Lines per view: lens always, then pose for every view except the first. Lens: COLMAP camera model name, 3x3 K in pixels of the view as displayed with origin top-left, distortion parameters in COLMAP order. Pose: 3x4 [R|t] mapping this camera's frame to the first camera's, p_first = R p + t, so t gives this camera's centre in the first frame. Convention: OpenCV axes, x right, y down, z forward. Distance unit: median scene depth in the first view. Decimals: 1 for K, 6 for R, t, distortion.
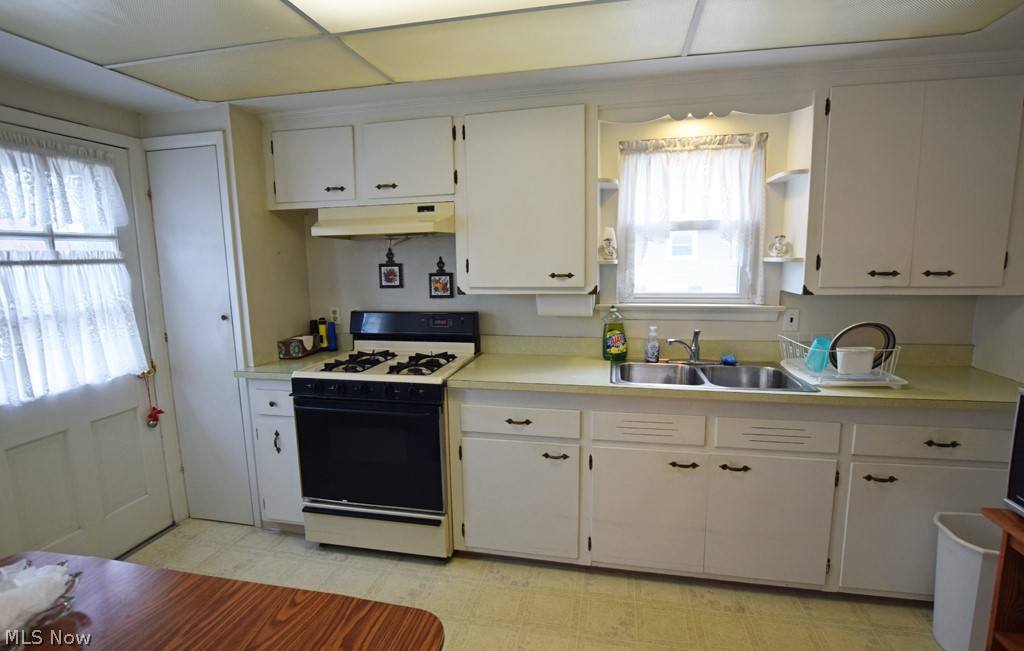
lens RADIAL K [[484.5, 0, 512.2], [0, 484.5, 325.5], [0, 0, 1]] dist [-0.023027, 0.000558]
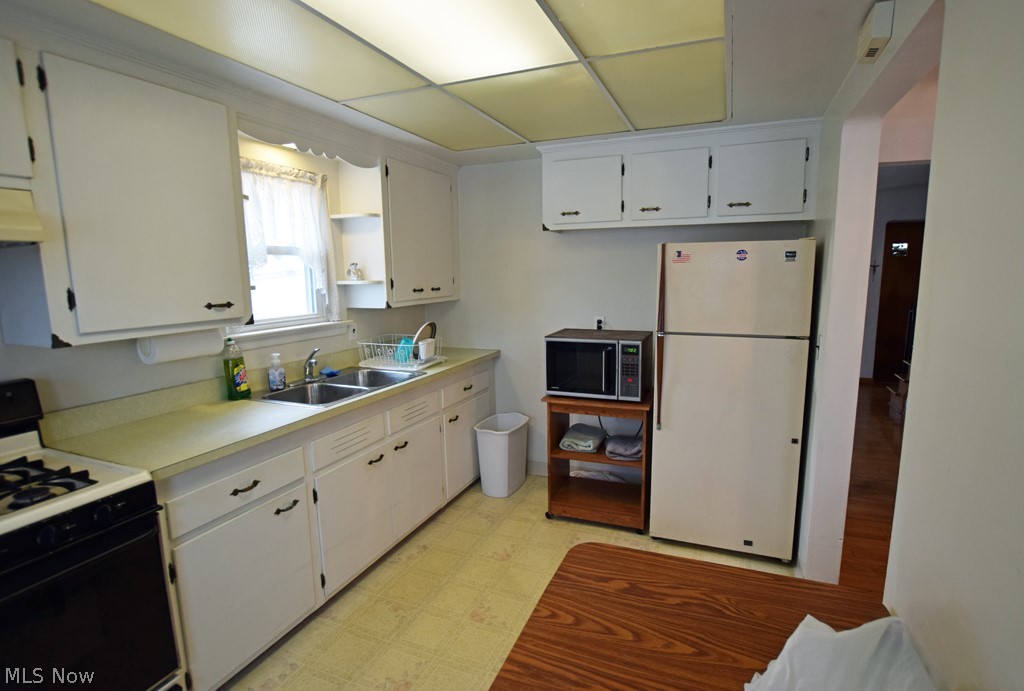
lens RADIAL K [[507.1, 0, 513.4], [0, 507.1, 346.3], [0, 0, 1]] dist [-0.019215, 0.000264]
pose [[0.191538, -0.131738, 0.972604, -0.658032], [0.147456, 0.983566, 0.104184, -0.051548], [-0.970345, 0.123461, 0.207816, 0.355504]]
